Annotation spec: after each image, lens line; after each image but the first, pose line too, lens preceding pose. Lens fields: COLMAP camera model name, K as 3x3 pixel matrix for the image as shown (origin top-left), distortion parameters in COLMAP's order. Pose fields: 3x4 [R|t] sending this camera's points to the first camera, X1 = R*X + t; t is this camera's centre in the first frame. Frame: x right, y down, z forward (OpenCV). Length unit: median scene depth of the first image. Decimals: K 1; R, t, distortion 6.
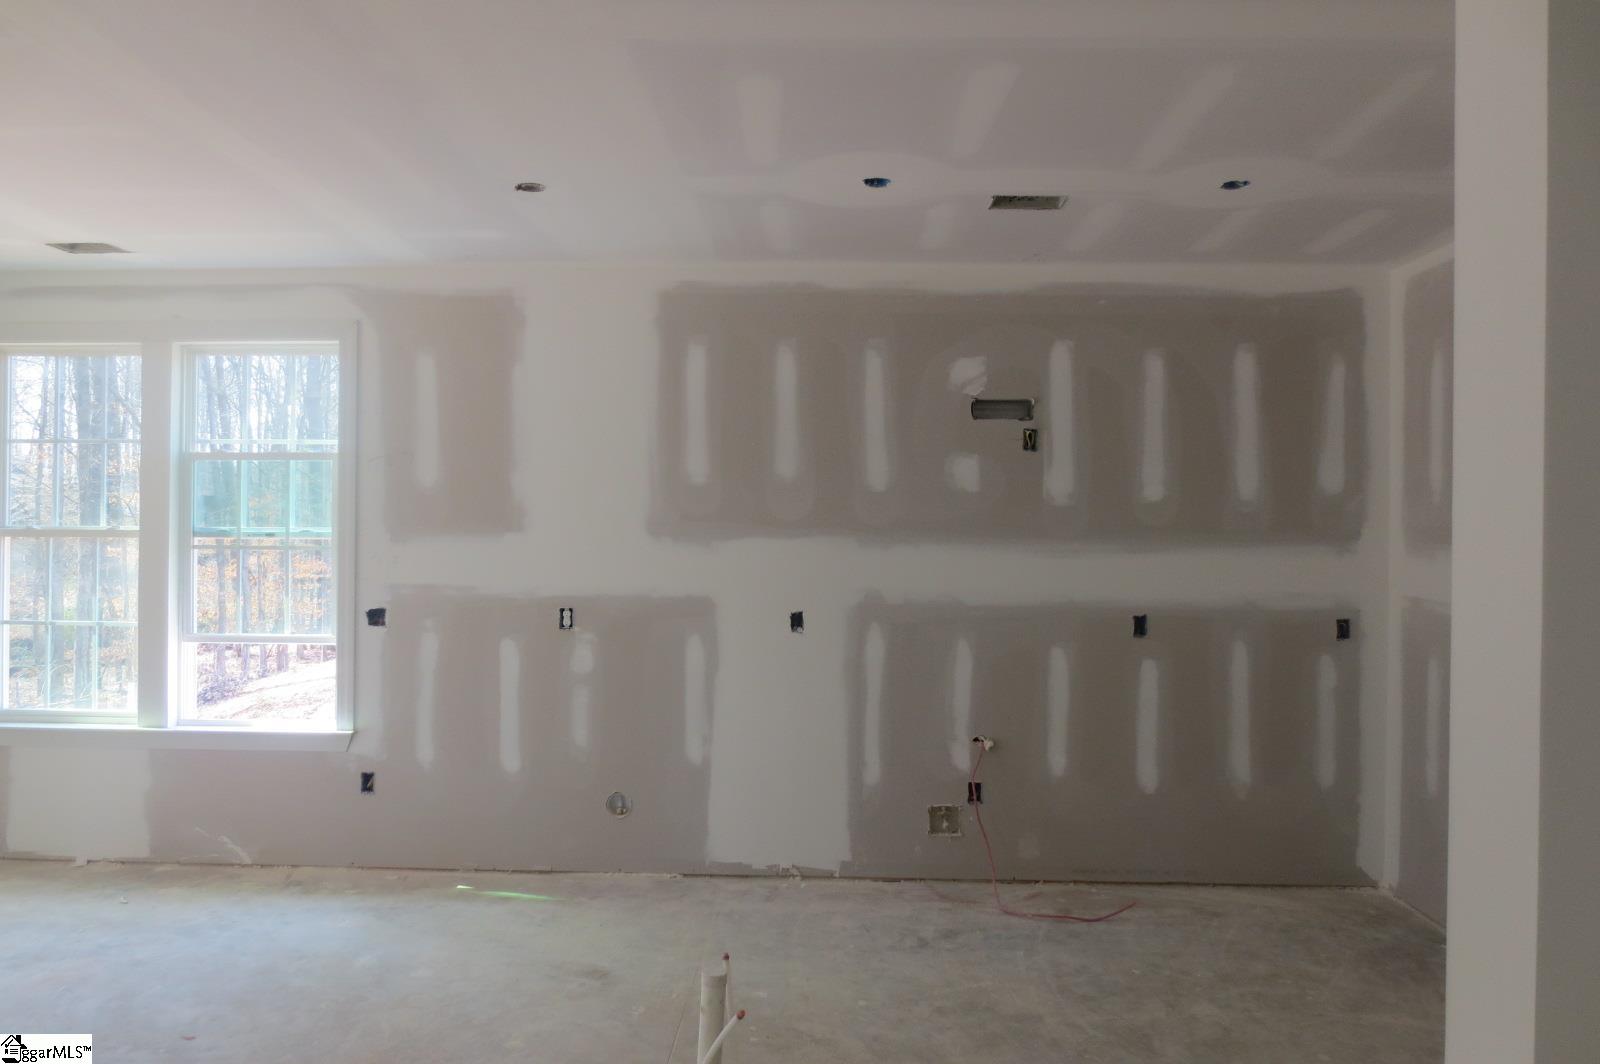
lens RADIAL K [[1147.5, 0, 794.1], [0, 1147.5, 534.0], [0, 0, 1]] dist [-0.019433, 0.000886]
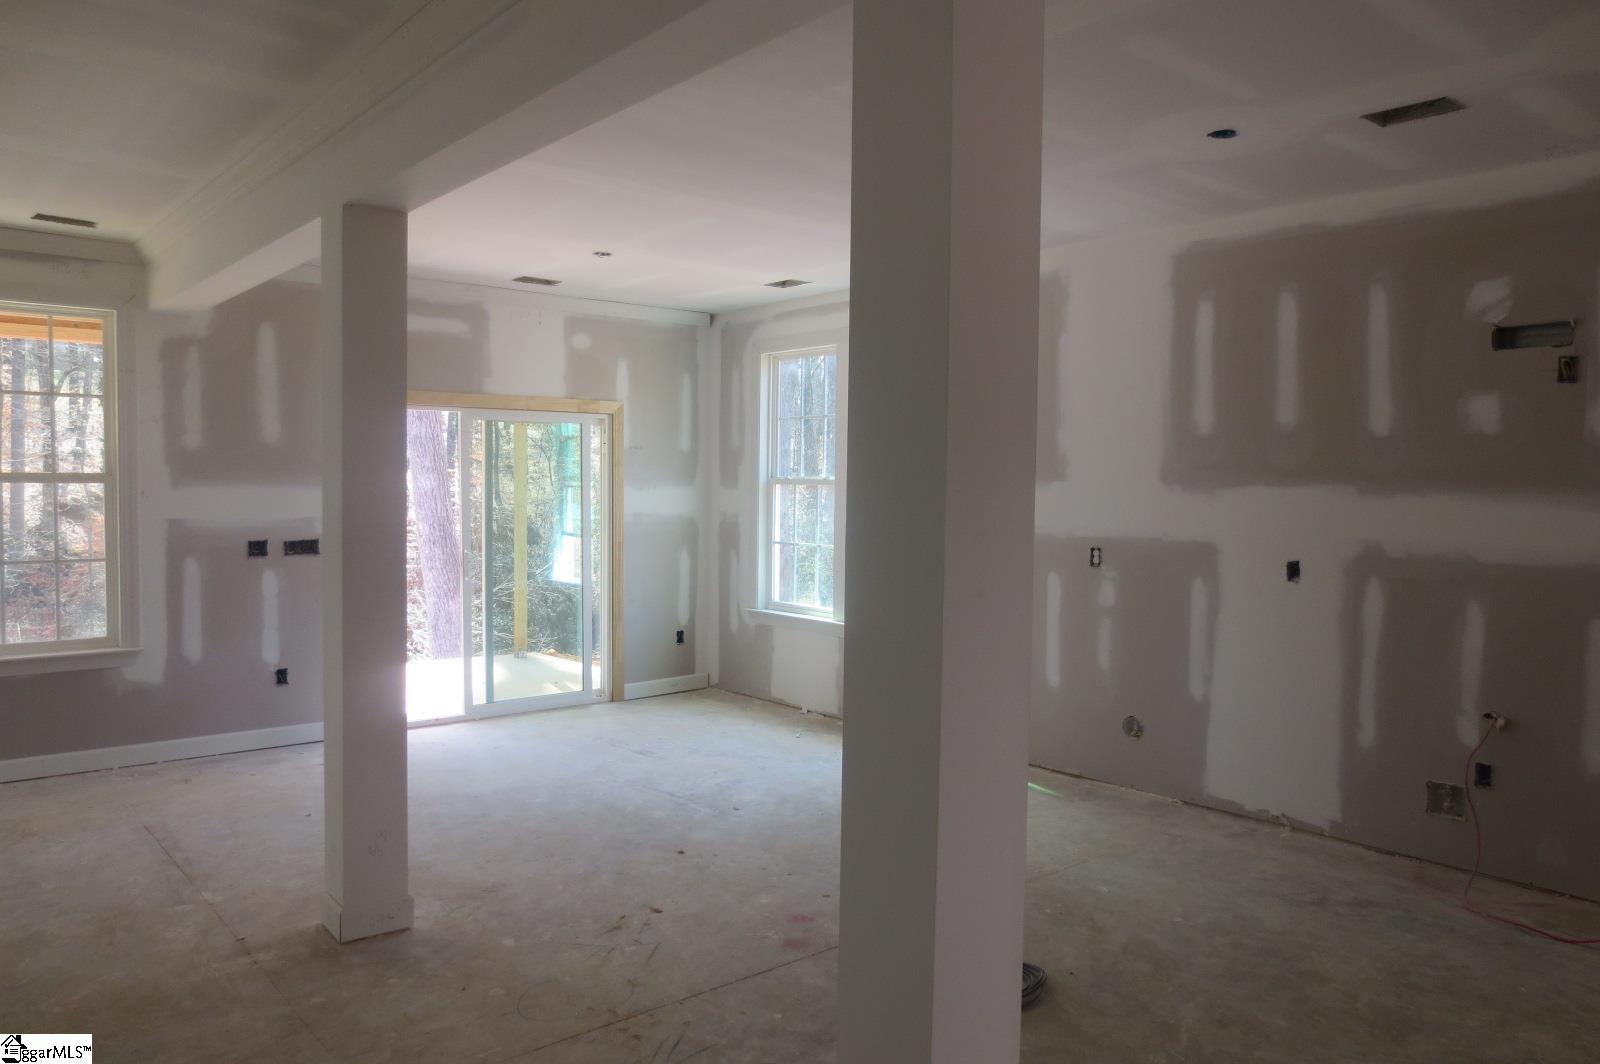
lens RADIAL K [[1115.7, 0, 770.8], [0, 1115.7, 527.6], [0, 0, 1]] dist [-0.005102, 0.005301]
pose [[0.676941, 0.030438, -0.735408, 0.406297], [-0.007564, 0.999379, 0.034402, 0.009472], [0.735999, -0.017726, 0.676751, 0.018744]]
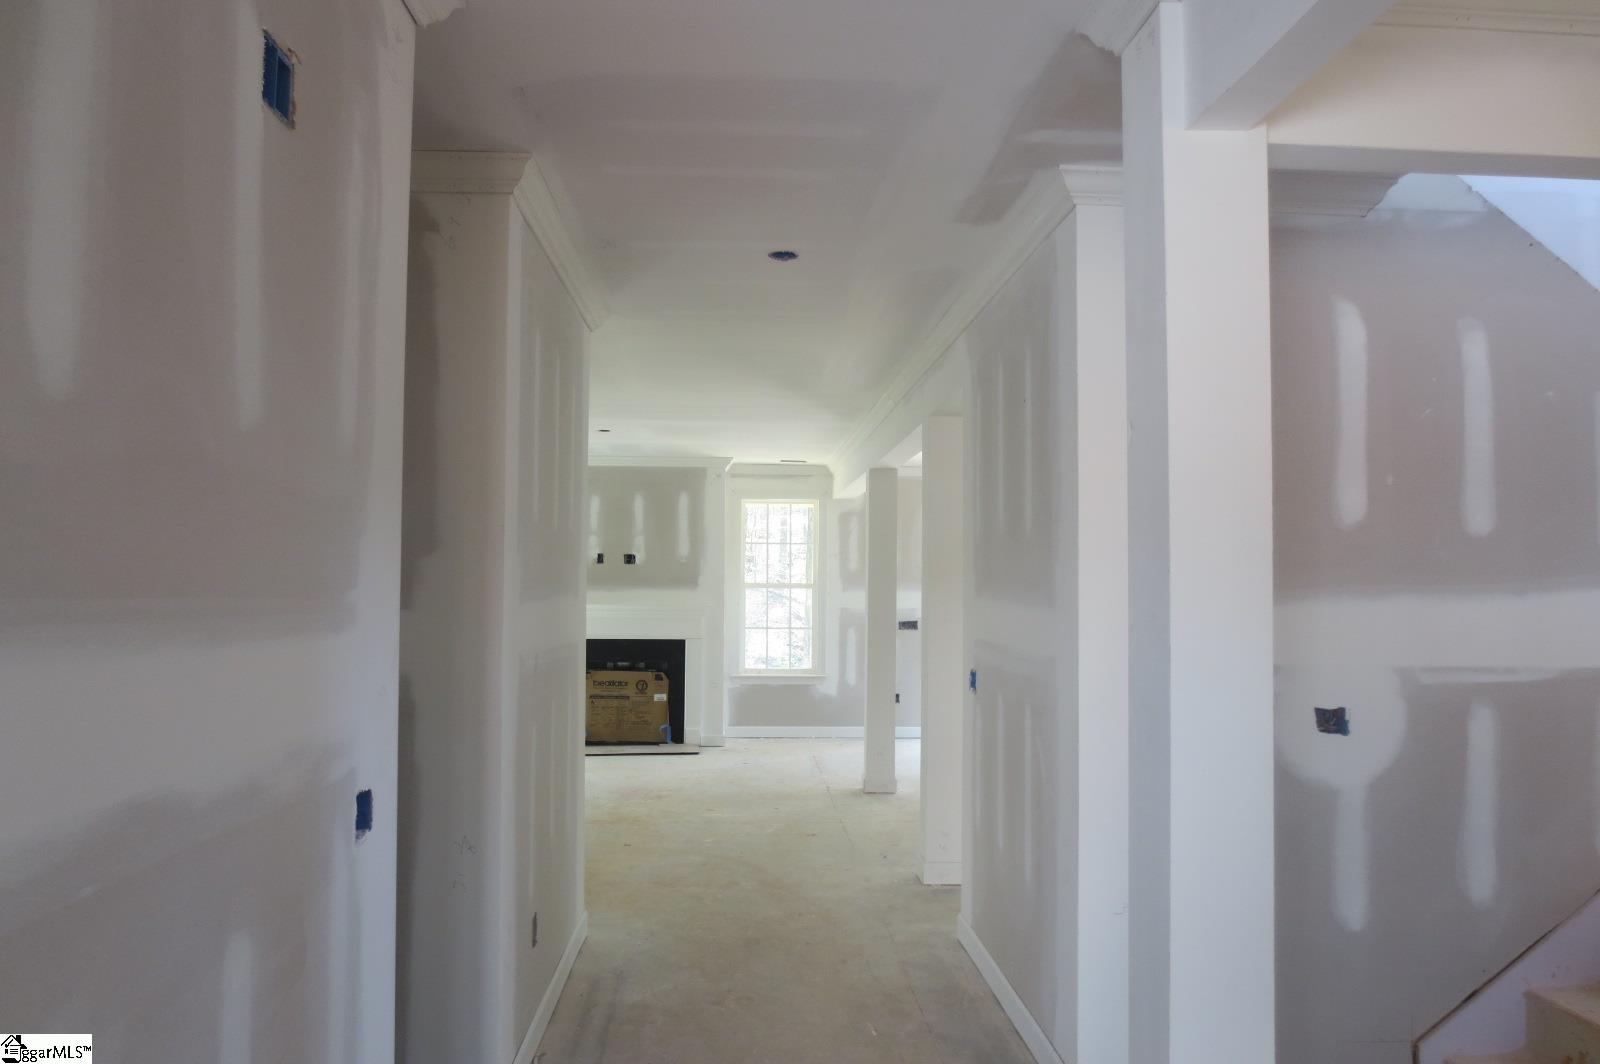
lens RADIAL K [[1147.5, 0, 794.1], [0, 1147.5, 534.0], [0, 0, 1]] dist [-0.019433, 0.000886]
pose [[0.107483, -0.044842, -0.993195, 1.850259], [-0.007505, 0.998917, -0.045912, 0.001974], [0.994179, 0.012388, 0.107031, 0.003927]]
